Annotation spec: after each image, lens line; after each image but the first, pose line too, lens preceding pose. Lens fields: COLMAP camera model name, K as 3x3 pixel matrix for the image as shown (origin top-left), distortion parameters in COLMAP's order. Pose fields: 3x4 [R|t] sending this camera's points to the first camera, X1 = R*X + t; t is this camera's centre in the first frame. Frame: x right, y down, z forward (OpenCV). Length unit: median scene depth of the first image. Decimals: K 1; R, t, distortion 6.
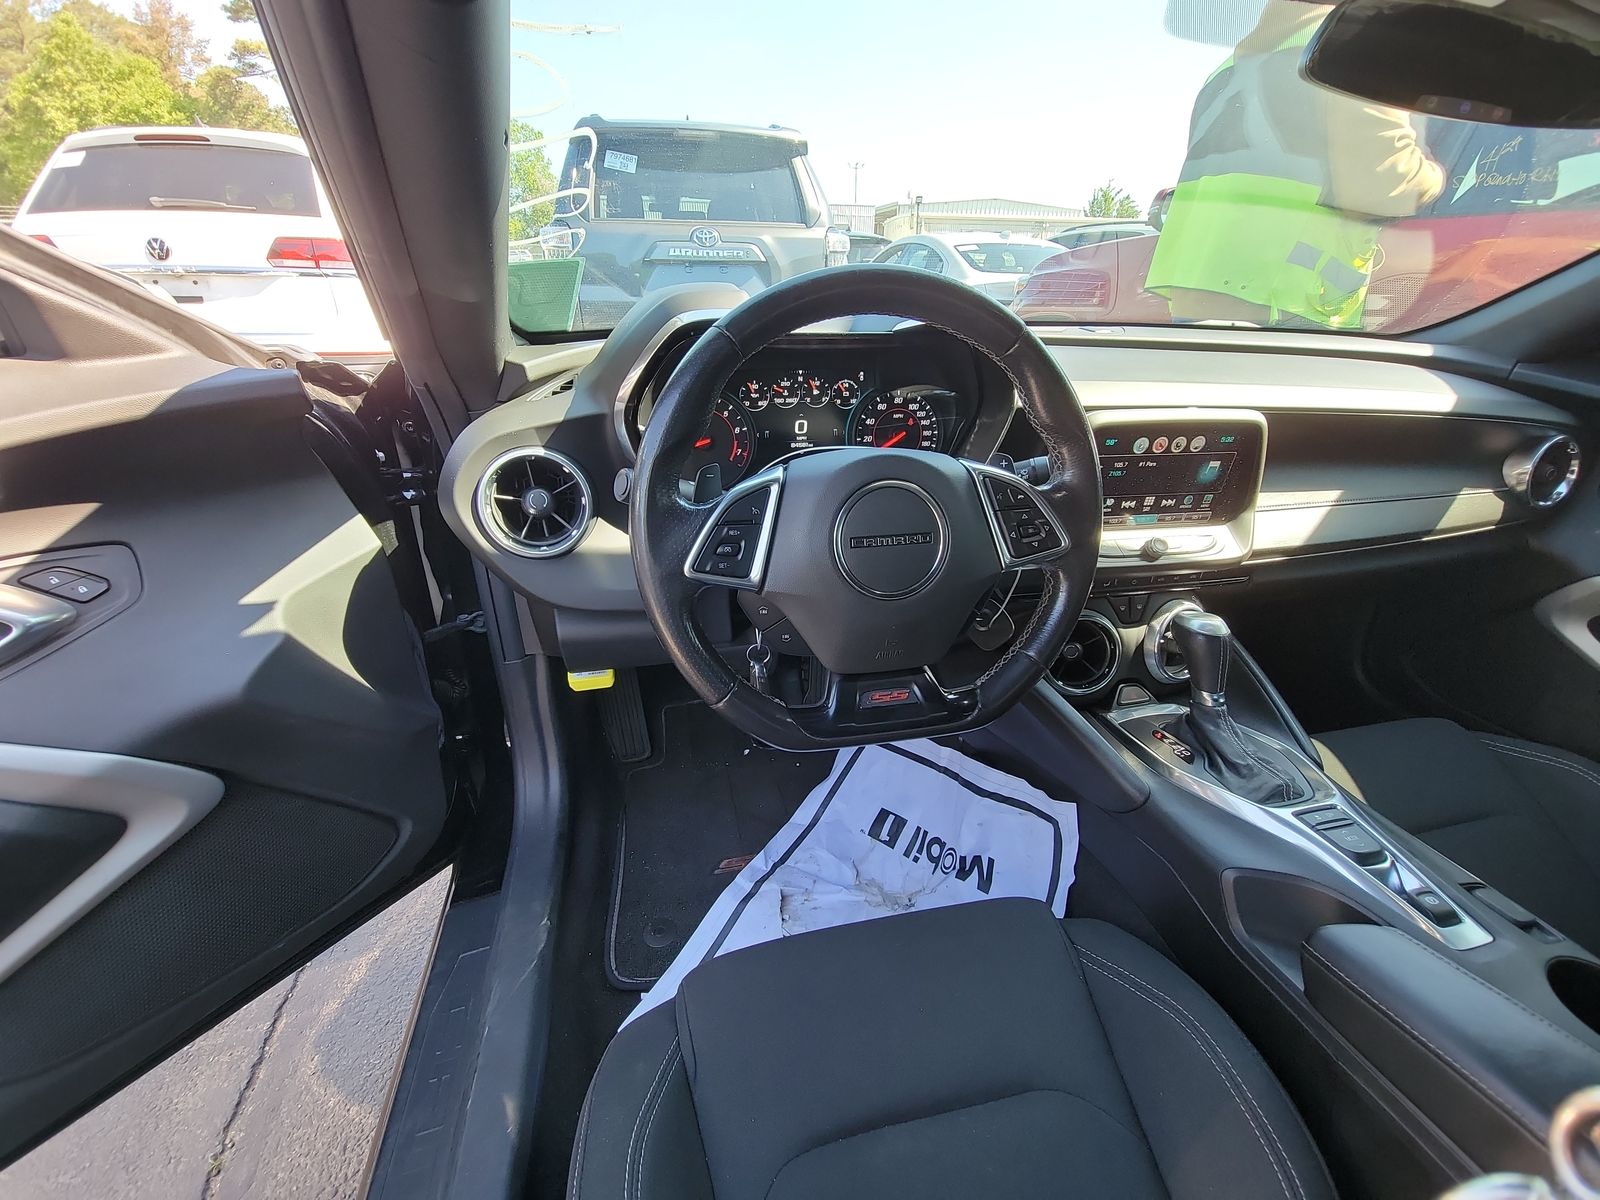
lens RADIAL K [[646.4, 0, 793.8], [0, 646.4, 608.3], [0, 0, 1]] dist [-0.006747, -0.000291]
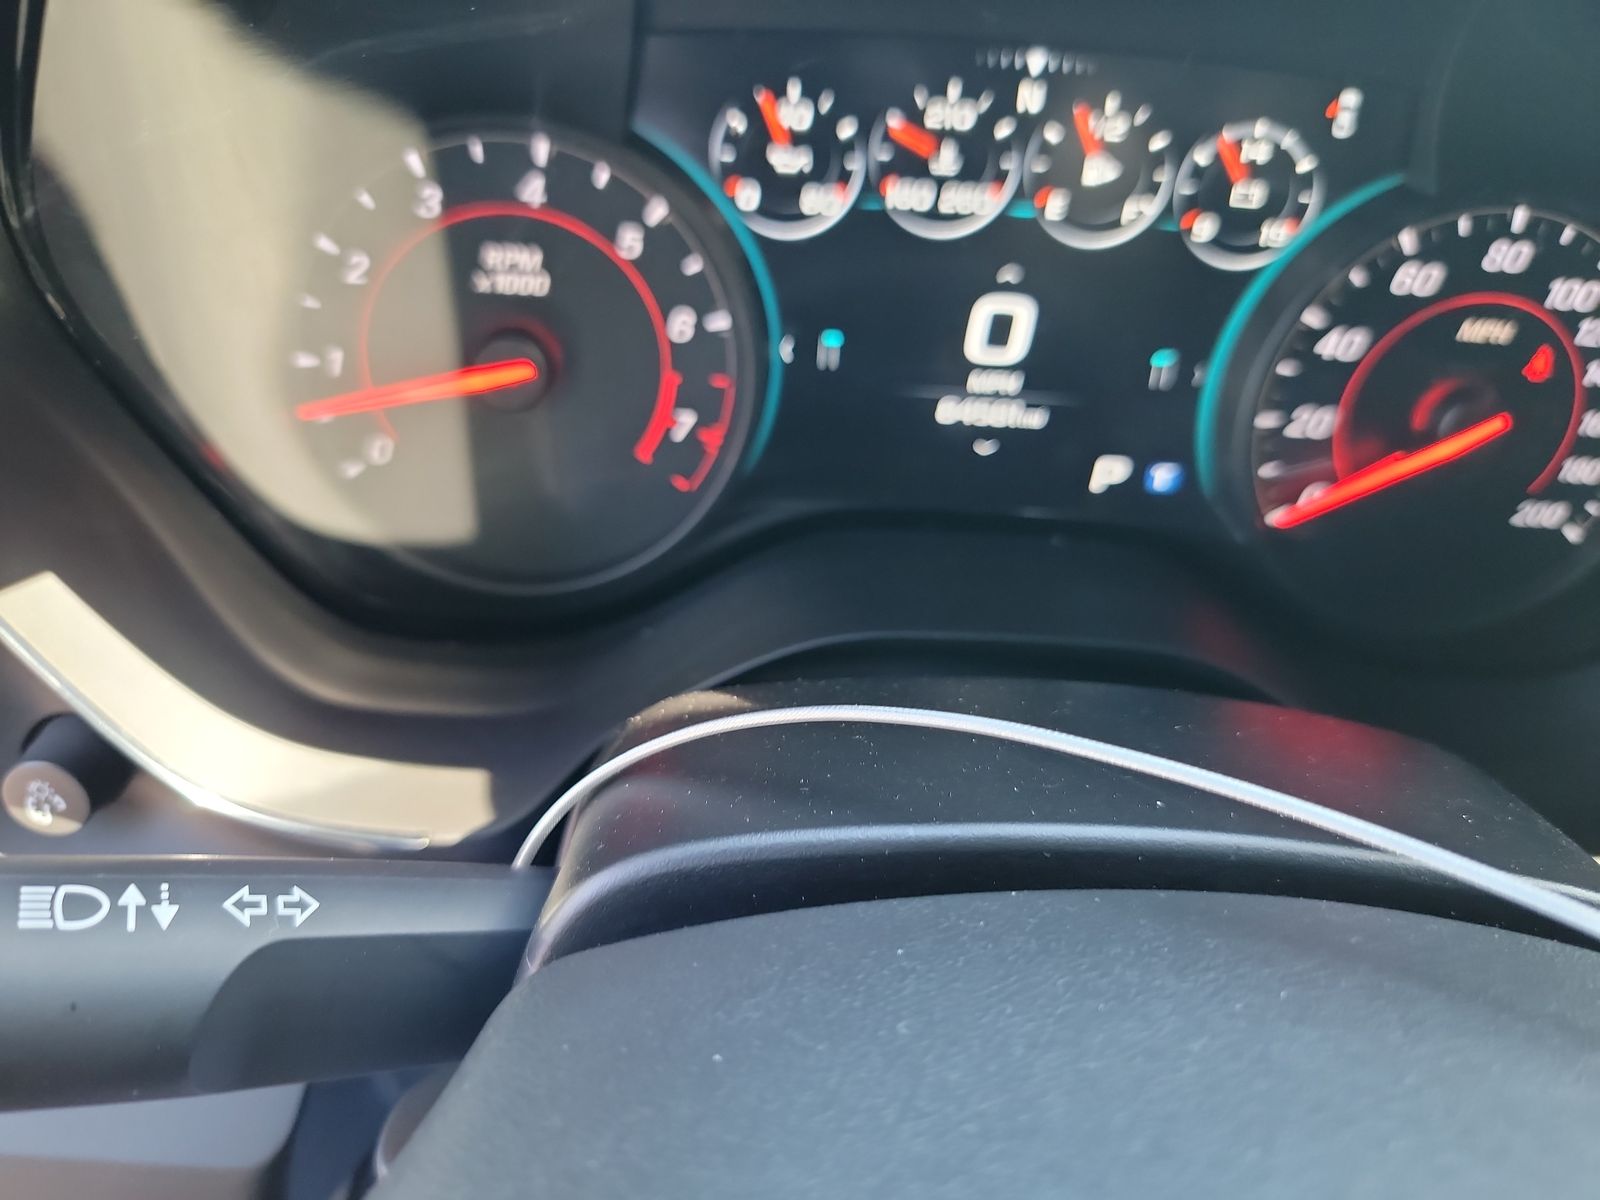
lens RADIAL K [[1132.4, 0, 865.0], [0, 1132.4, 567.4], [0, 0, 1]] dist [0.037015, -0.042823]
pose [[0.981671, 0.158101, -0.106426, 0.020266], [-0.144021, 0.981123, 0.129055, -0.253072], [0.124821, -0.111362, 0.985910, 0.637914]]
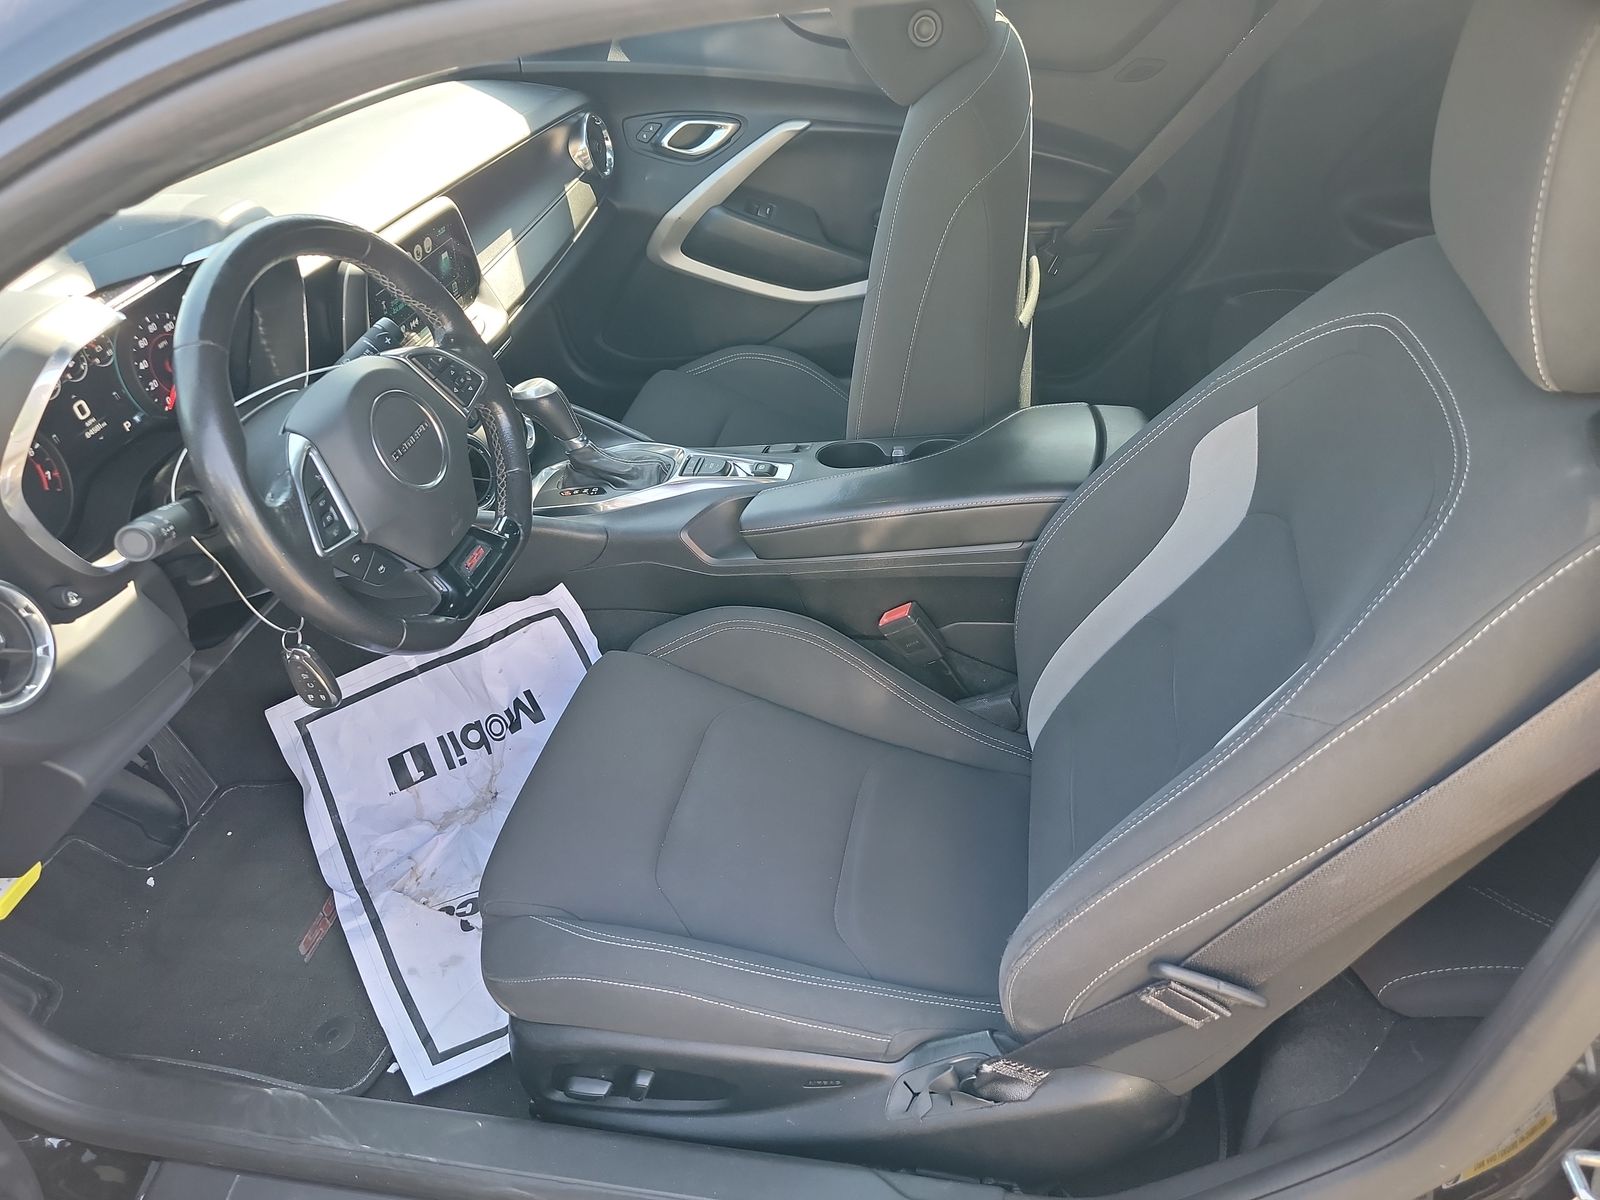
lens RADIAL K [[1132.4, 0, 799.6], [0, 1132.4, 611.7], [0, 0, 1]] dist [0.037015, -0.042823]
pose [[0.399228, -0.593259, 0.699043, -0.767238], [0.489551, 0.782587, 0.384575, -0.200598], [-0.775214, 0.188685, 0.602861, -0.466433]]
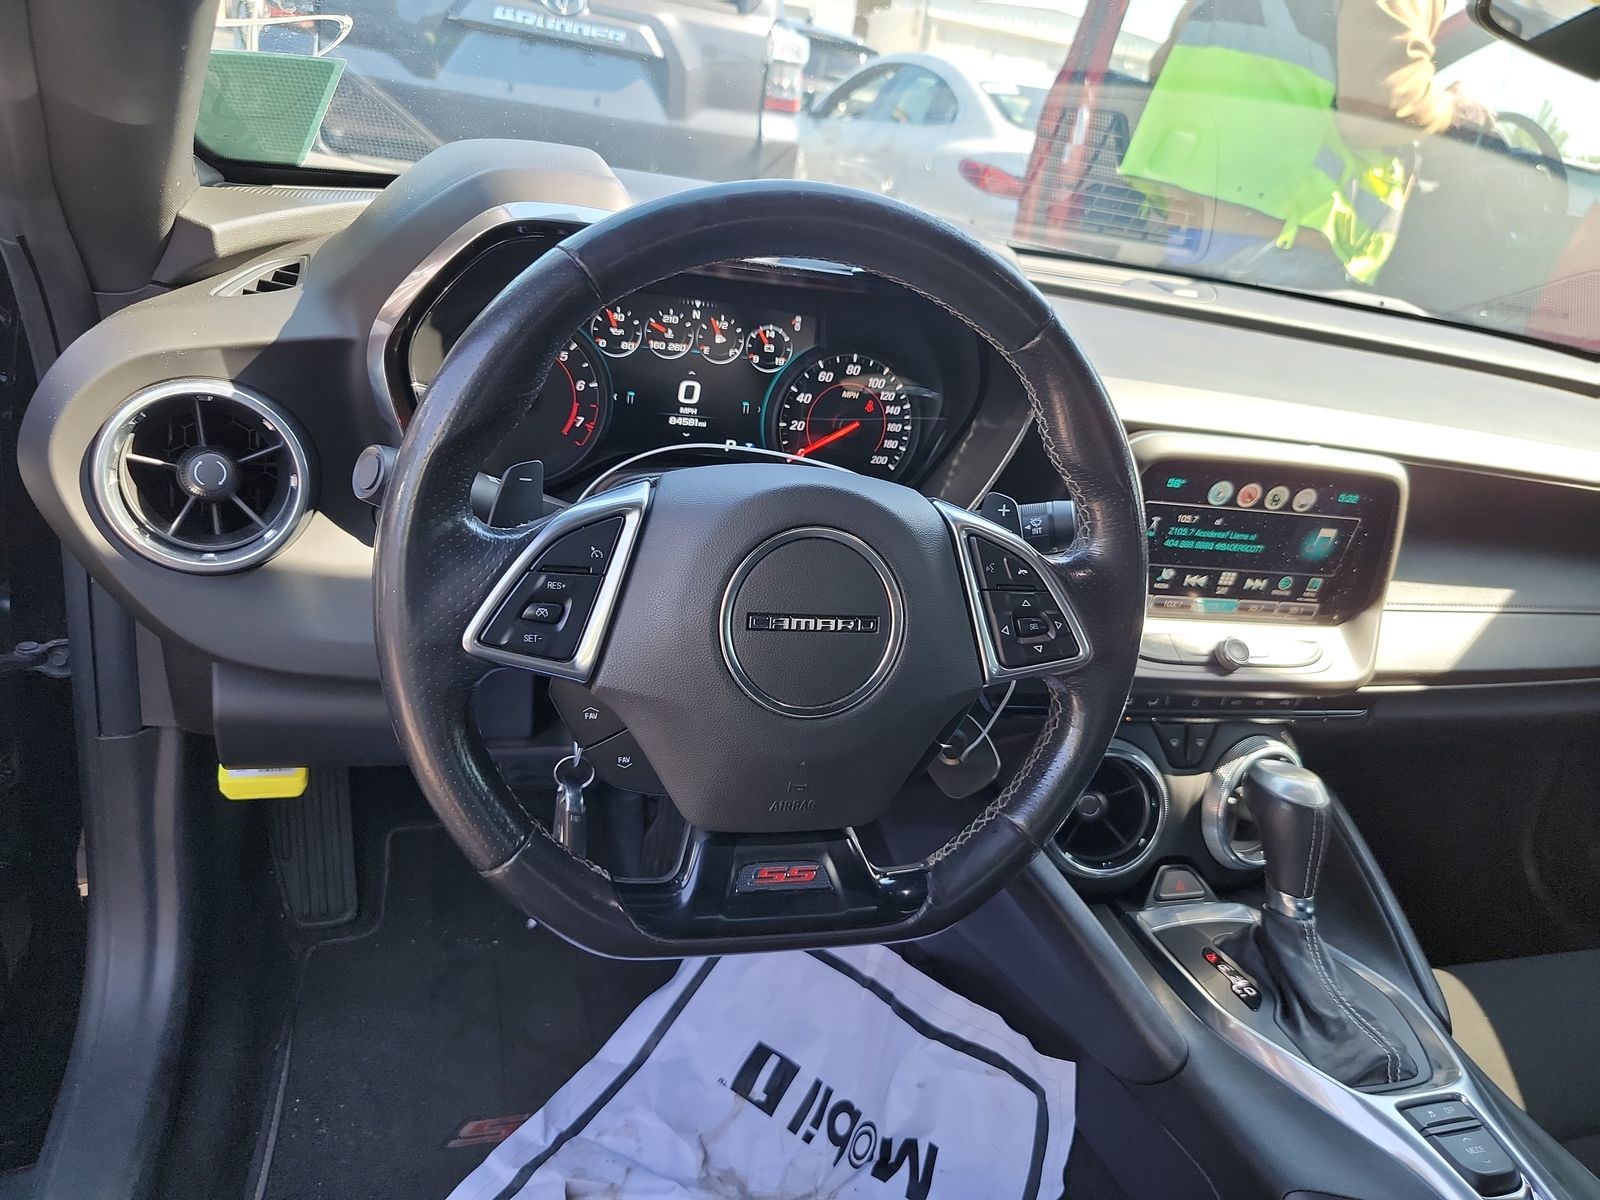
lens RADIAL K [[1132.4, 0, 805.9], [0, 1132.4, 594.2], [0, 0, 1]] dist [0.037015, -0.042823]
pose [[0.985380, 0.107211, 0.132411, -0.001486], [-0.099897, 0.993144, -0.060716, -0.043433], [-0.138013, 0.046600, 0.989334, -0.045586]]
